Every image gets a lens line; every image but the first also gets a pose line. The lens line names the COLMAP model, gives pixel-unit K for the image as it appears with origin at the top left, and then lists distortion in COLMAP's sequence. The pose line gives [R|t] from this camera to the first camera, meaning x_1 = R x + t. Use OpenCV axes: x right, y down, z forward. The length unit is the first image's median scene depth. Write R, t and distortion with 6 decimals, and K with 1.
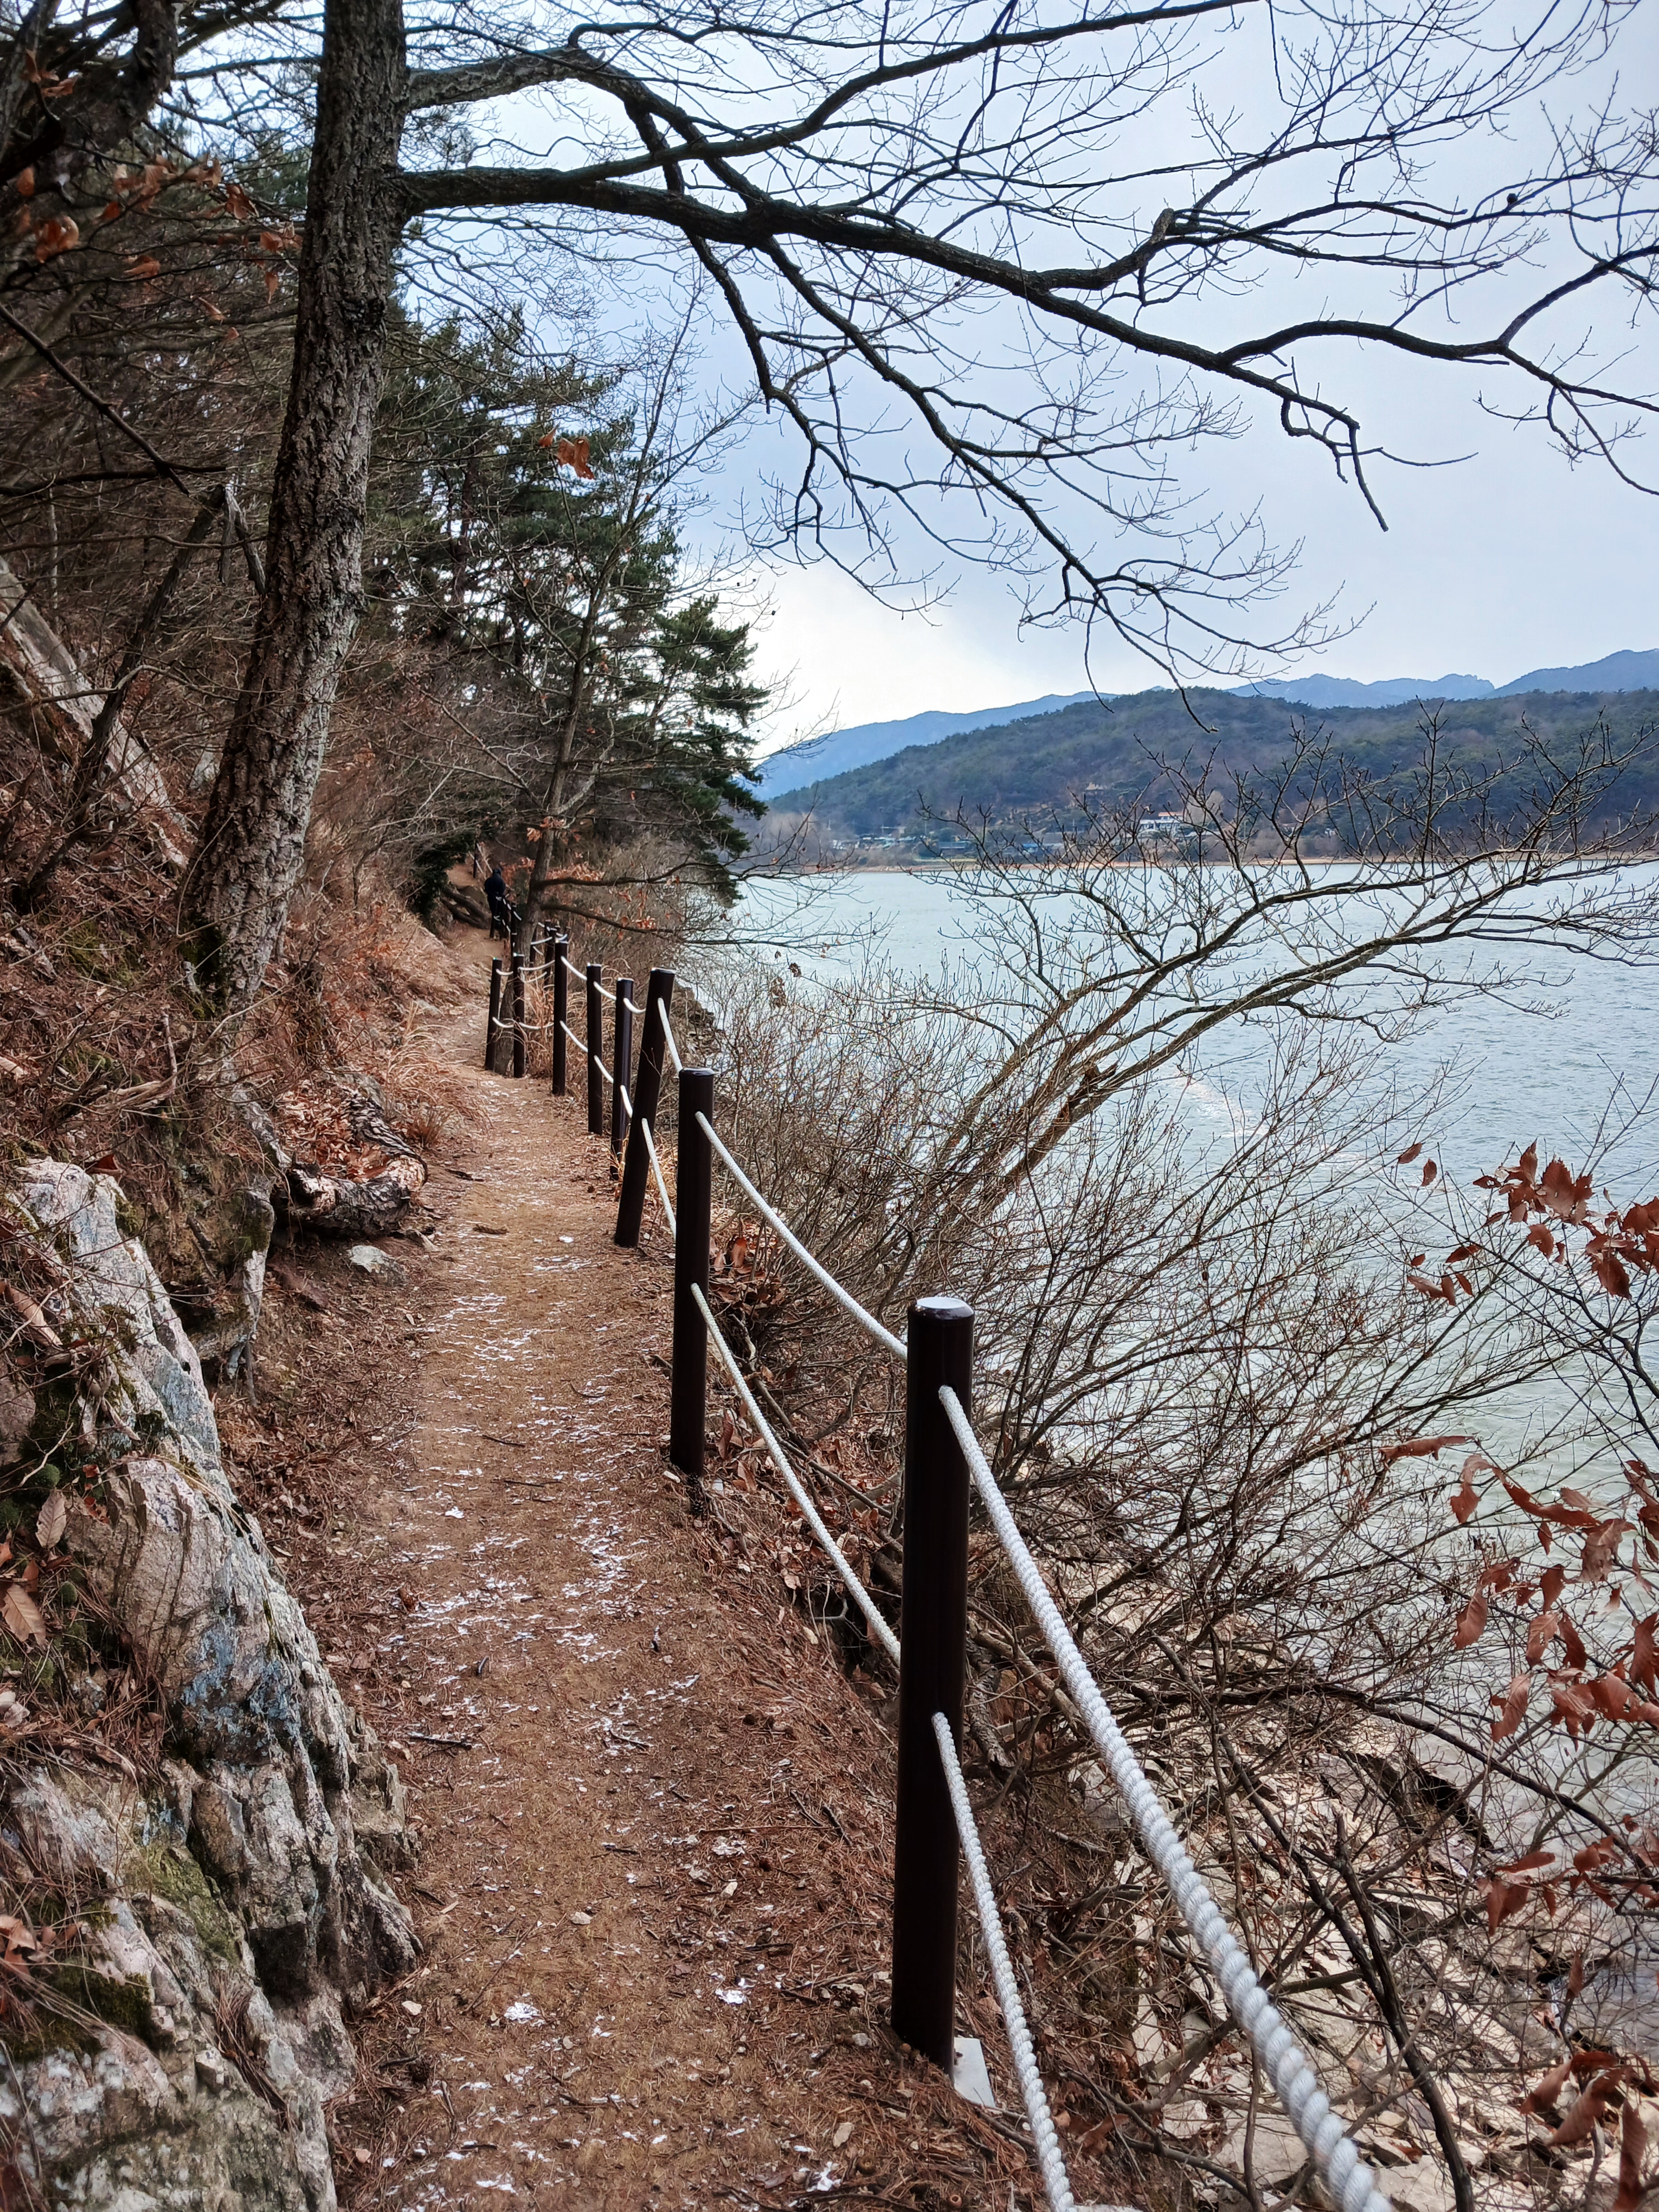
lens RADIAL K [[1707.7, 0, 829.5], [0, 1707.7, 1106.0], [0, 0, 1]] dist [-0.007252, -0.001275]
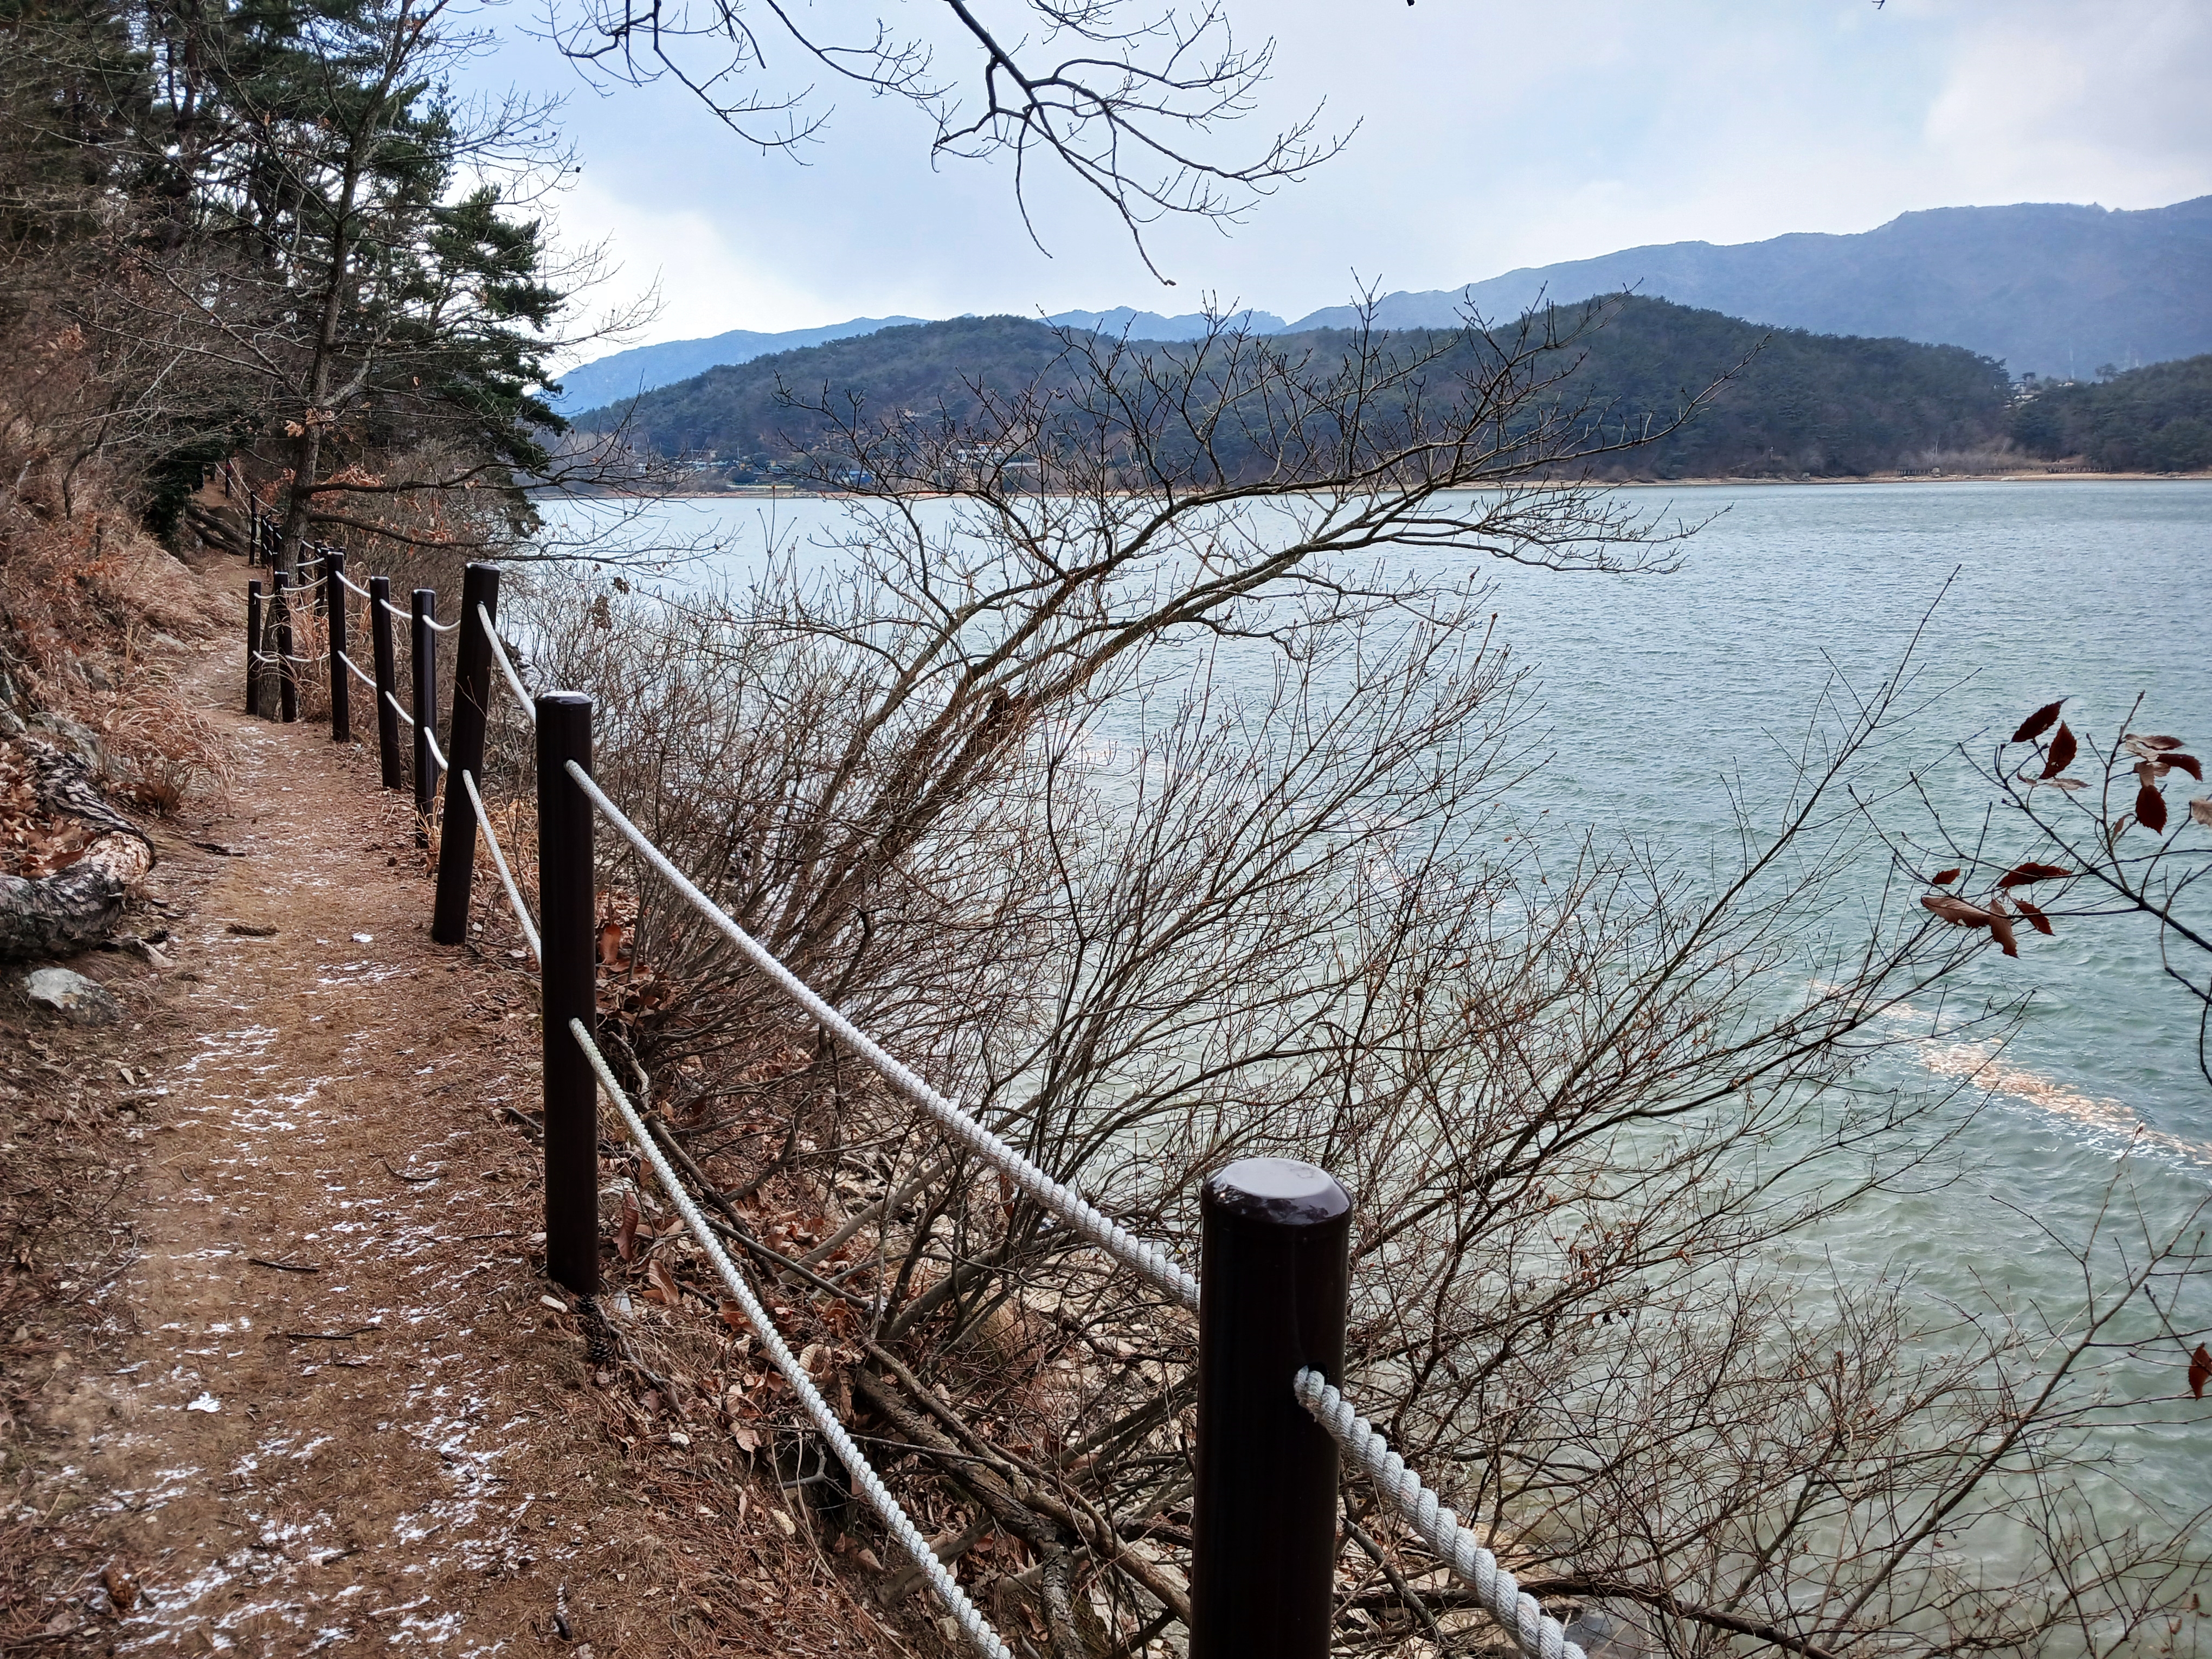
lens RADIAL K [[1707.7, 0, 1106.0], [0, 1707.7, 829.5], [0, 0, 1]] dist [-0.007252, -0.001275]
pose [[0.965131, -0.042109, 0.258357, -0.020956], [0.028079, 0.997936, 0.057755, -0.001383], [-0.260256, -0.048487, 0.964321, 0.130177]]
